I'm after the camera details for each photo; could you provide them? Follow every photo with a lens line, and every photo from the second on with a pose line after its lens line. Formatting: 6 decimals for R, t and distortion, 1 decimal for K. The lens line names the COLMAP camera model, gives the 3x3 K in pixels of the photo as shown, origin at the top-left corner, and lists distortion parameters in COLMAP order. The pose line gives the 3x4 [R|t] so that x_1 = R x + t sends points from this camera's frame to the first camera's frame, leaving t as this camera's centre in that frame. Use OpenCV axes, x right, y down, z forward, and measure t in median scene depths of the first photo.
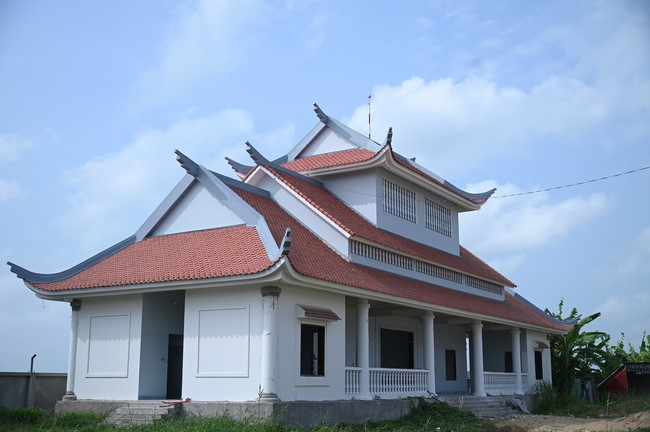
lens RADIAL K [[799.1, 0, 325.8], [0, 799.1, 213.4], [0, 0, 1]] dist [-0.004967, 0.000000]
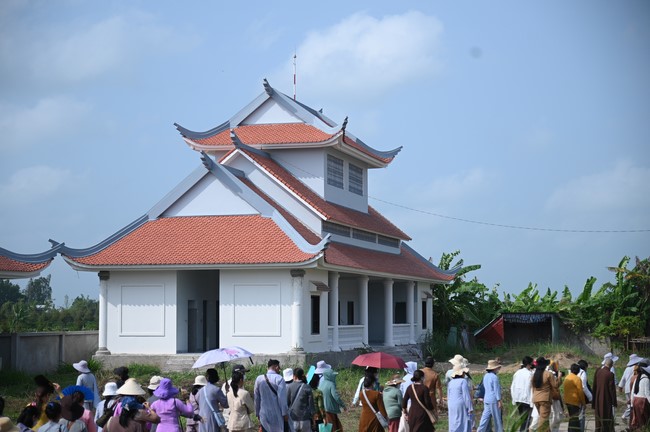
lens RADIAL K [[1449.7, 0, 322.3], [0, 1449.7, 217.0], [0, 0, 1]] dist [0.157343, 0.000000]
pose [[0.956871, 0.016600, 0.290038, -0.540735], [-0.057767, 0.989301, 0.133961, -0.237156], [-0.284712, -0.144938, 0.947593, -0.953652]]
